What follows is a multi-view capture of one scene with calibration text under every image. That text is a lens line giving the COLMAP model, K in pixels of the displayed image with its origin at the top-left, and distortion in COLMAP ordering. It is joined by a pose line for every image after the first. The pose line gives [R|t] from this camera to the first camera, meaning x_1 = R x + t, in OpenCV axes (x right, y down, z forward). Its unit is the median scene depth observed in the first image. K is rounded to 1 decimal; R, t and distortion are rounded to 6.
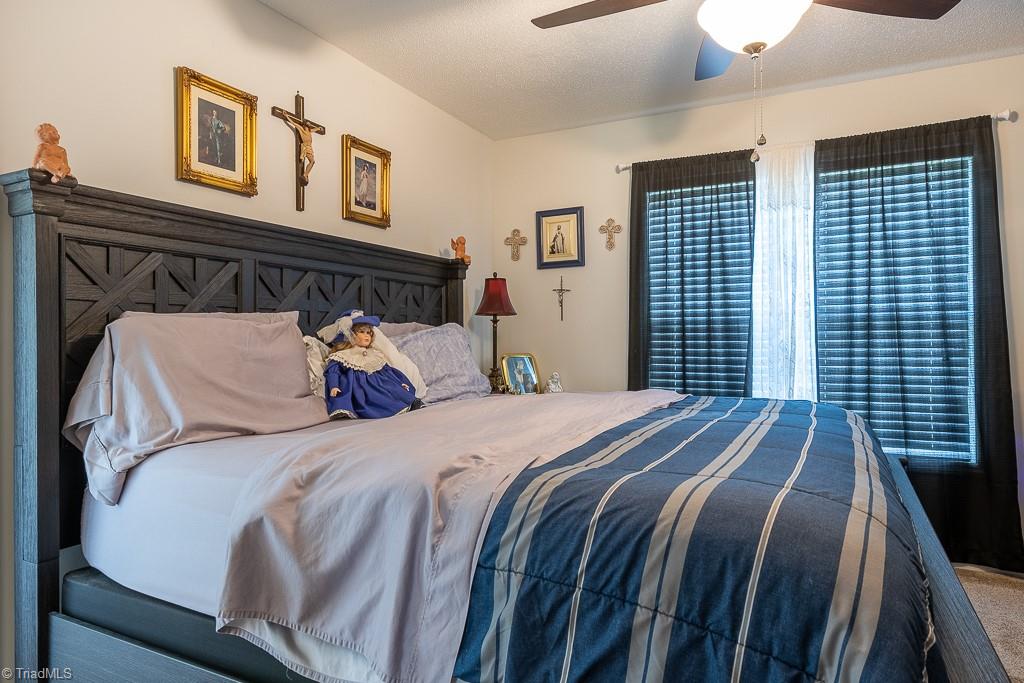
lens RADIAL K [[626.1, 0, 512.2], [0, 626.1, 340.0], [0, 0, 1]] dist [0.022160, -0.009371]
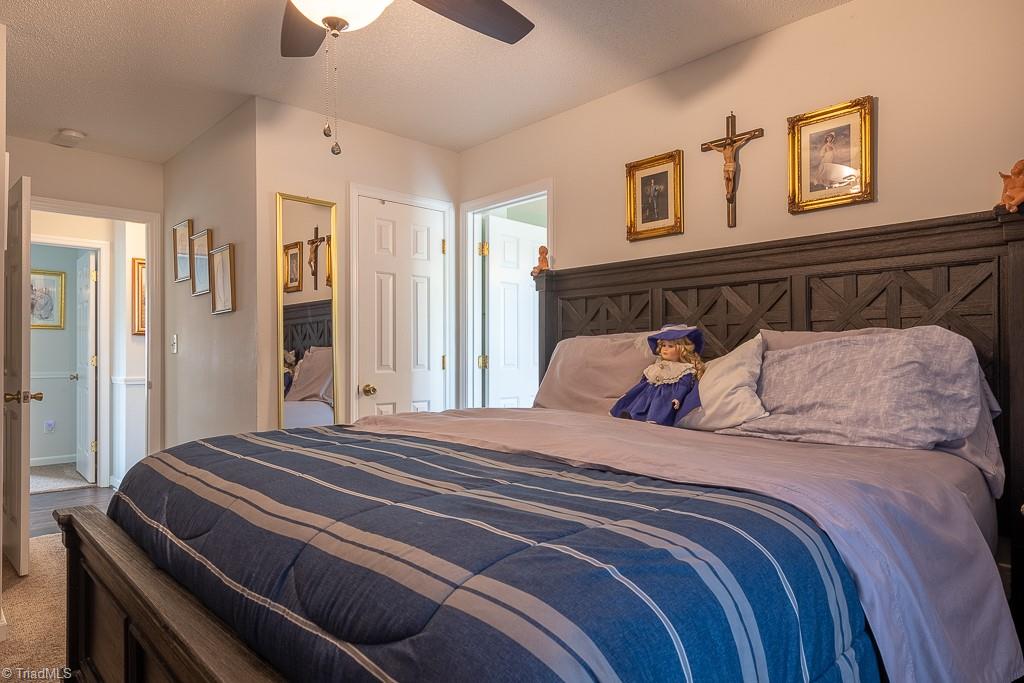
lens RADIAL K [[626.1, 0, 512.0], [0, 626.1, 343.6], [0, 0, 1]] dist [0.022160, -0.009371]
pose [[-0.331227, -0.006641, -0.943528, 0.828191], [0.005306, 0.999946, -0.008900, -0.008953], [0.943536, -0.007954, -0.331174, 1.104081]]
